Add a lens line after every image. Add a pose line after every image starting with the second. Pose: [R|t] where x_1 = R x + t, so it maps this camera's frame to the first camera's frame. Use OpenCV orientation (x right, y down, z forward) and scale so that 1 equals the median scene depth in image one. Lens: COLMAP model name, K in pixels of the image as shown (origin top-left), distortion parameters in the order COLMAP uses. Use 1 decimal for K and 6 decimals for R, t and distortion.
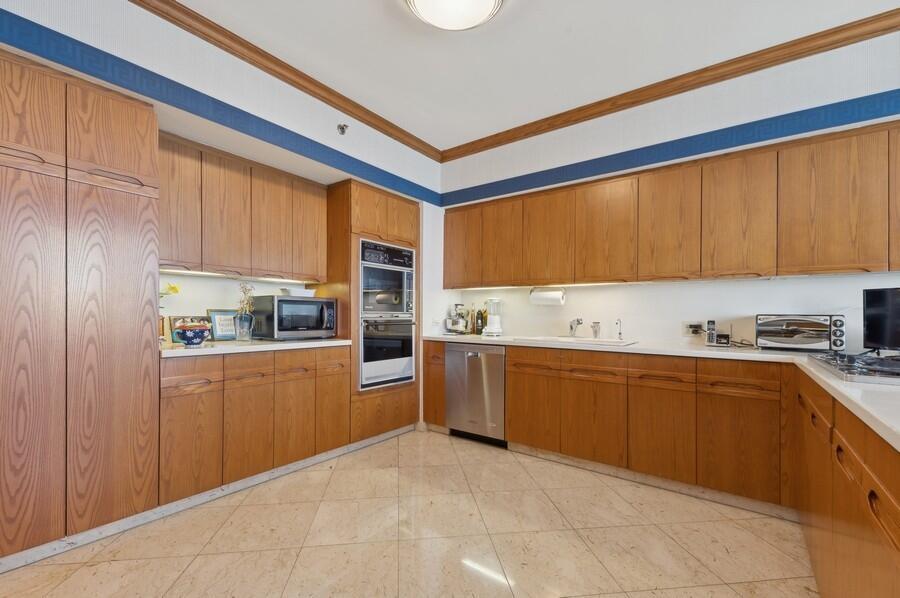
lens RADIAL K [[387.0, 0, 457.3], [0, 387.0, 316.0], [0, 0, 1]] dist [0.001621, -0.000448]
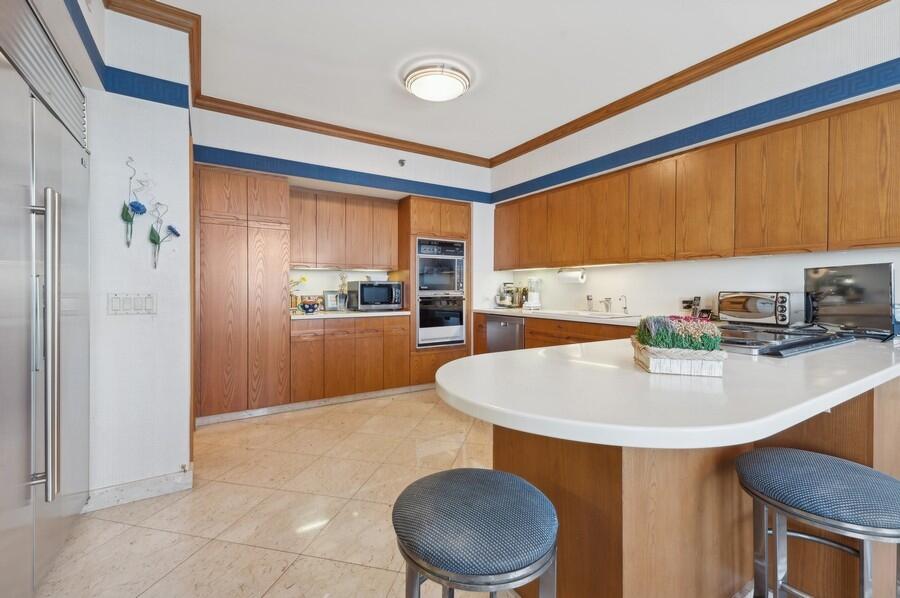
lens RADIAL K [[398.9, 0, 452.3], [0, 398.9, 288.5], [0, 0, 1]] dist [0.001880, 0.000046]
pose [[0.930418, -0.010952, -0.366336, 0.388867], [0.010087, 0.999940, -0.004276, -0.012691], [0.366361, 0.000283, 0.930473, -0.280236]]
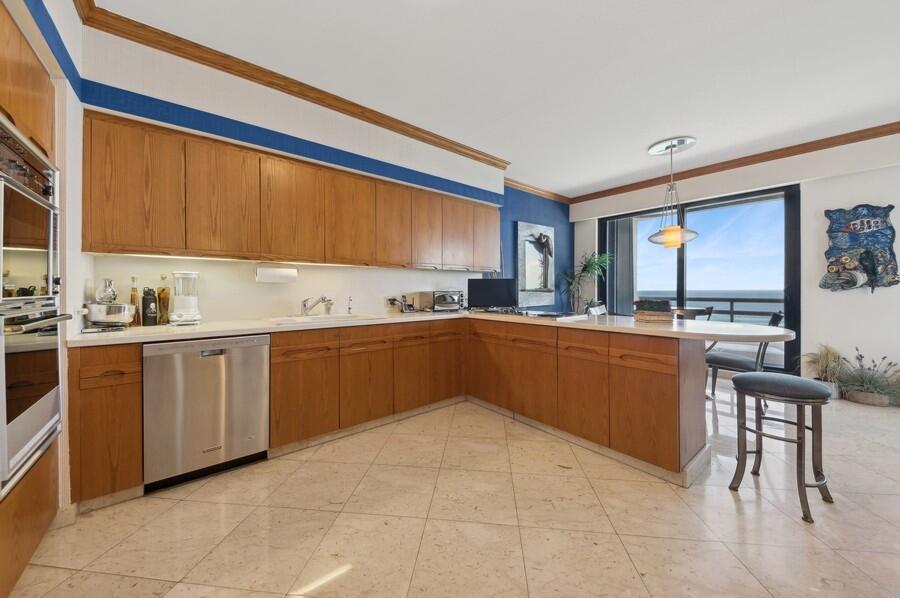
lens RADIAL K [[316.6, 0, 450.4], [0, 316.6, 289.2], [0, 0, 1]] dist [0.000906, -0.006056]
pose [[0.235295, -0.009836, 0.971874, -0.450080], [0.004738, 0.999949, 0.008973, -0.020921], [-0.971913, 0.002494, 0.235329, 0.489612]]
